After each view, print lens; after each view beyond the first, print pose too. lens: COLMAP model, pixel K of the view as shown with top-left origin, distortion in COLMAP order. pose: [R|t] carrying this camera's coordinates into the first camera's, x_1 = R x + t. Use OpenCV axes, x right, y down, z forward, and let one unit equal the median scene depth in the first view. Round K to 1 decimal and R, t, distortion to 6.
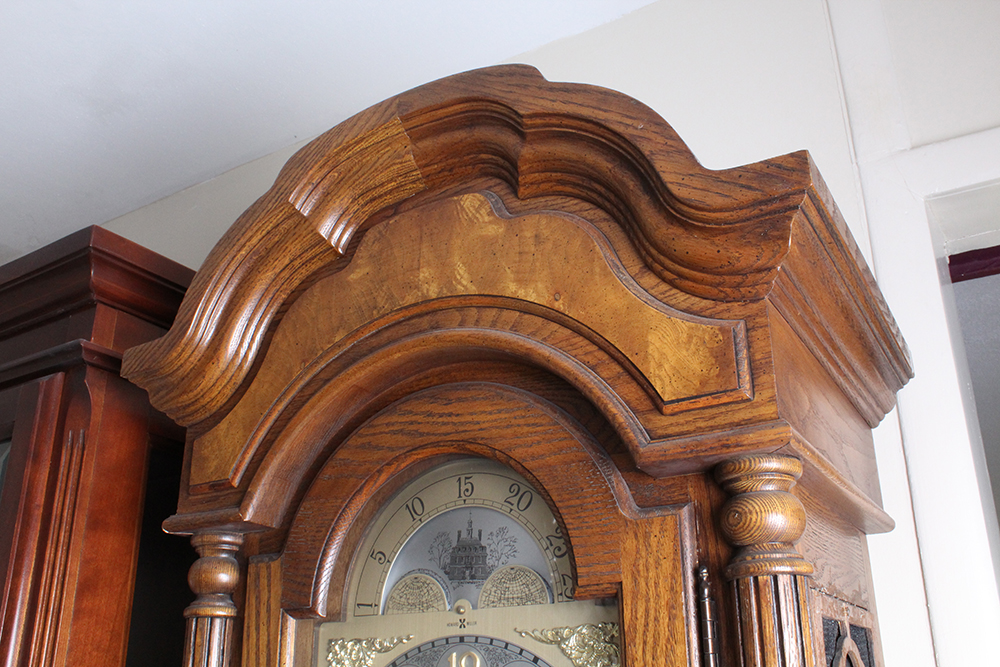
lens RADIAL K [[926.3, 0, 500.0], [0, 926.3, 333.5], [0, 0, 1]] dist [-0.111911, 0.010526]
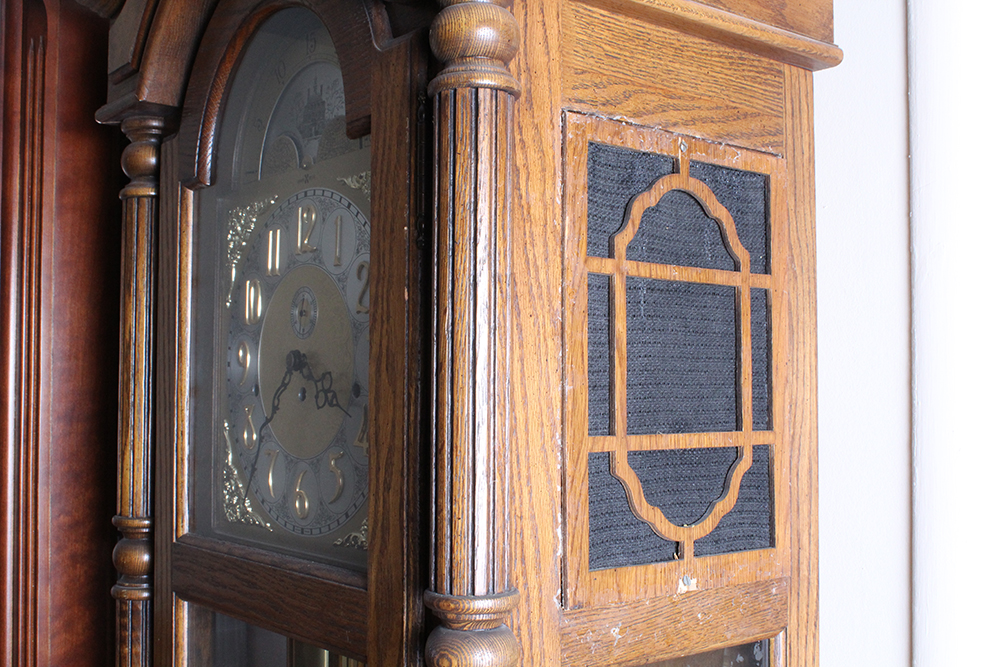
lens RADIAL K [[1188.3, 0, 500.0], [0, 1188.3, 333.5], [0, 0, 1]] dist [-0.102184, -0.016924]
pose [[0.940295, -0.006106, -0.340305, 0.602547], [0.118764, 0.942882, 0.311238, 0.098036], [0.318967, -0.333072, 0.887313, -0.142960]]
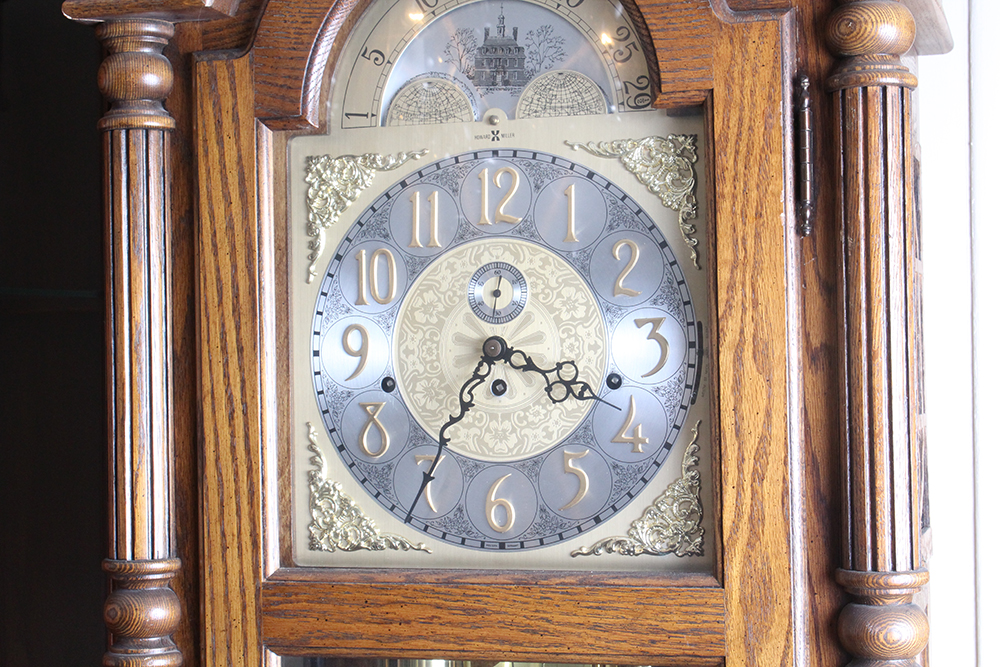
lens RADIAL K [[1889.1, 0, 500.0], [0, 1889.1, 333.5], [0, 0, 1]] dist [0.001193, 0.035288]
pose [[0.964223, -0.002577, 0.265079, -0.510704], [-0.091532, 0.935217, 0.342040, -0.118006], [-0.248787, -0.354066, 0.901522, -0.671419]]
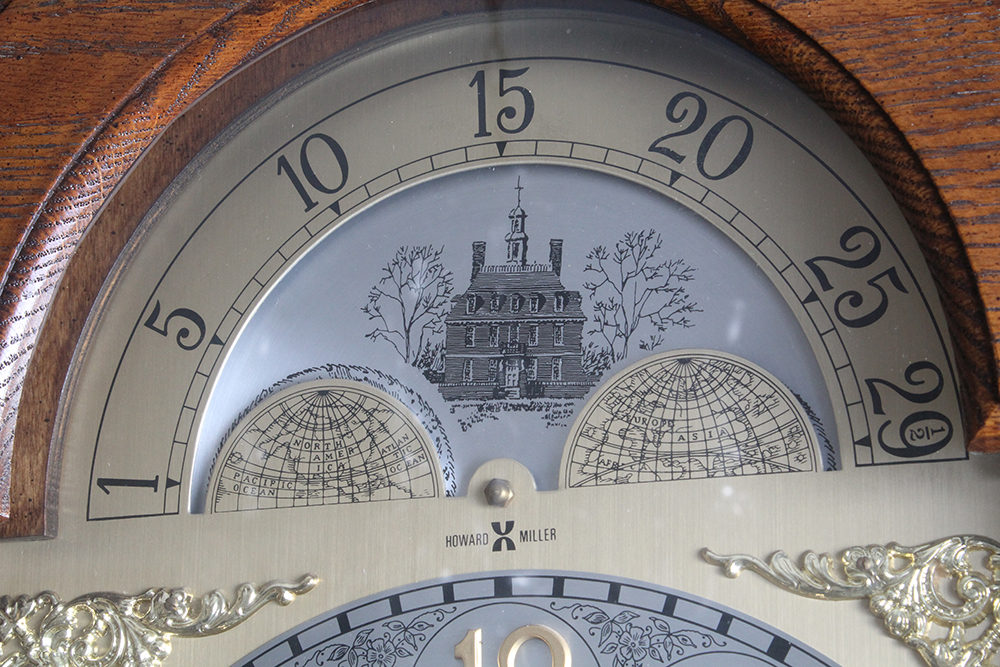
lens RADIAL K [[2297.0, 0, 500.2], [0, 2297.0, 321.1], [0, 0, 1]] dist [0.087393, -0.001884]
pose [[0.969279, 0.040433, 0.242619, -0.232708], [-0.079617, 0.984867, 0.153945, 0.127993], [-0.232723, -0.168532, 0.957829, 0.276994]]
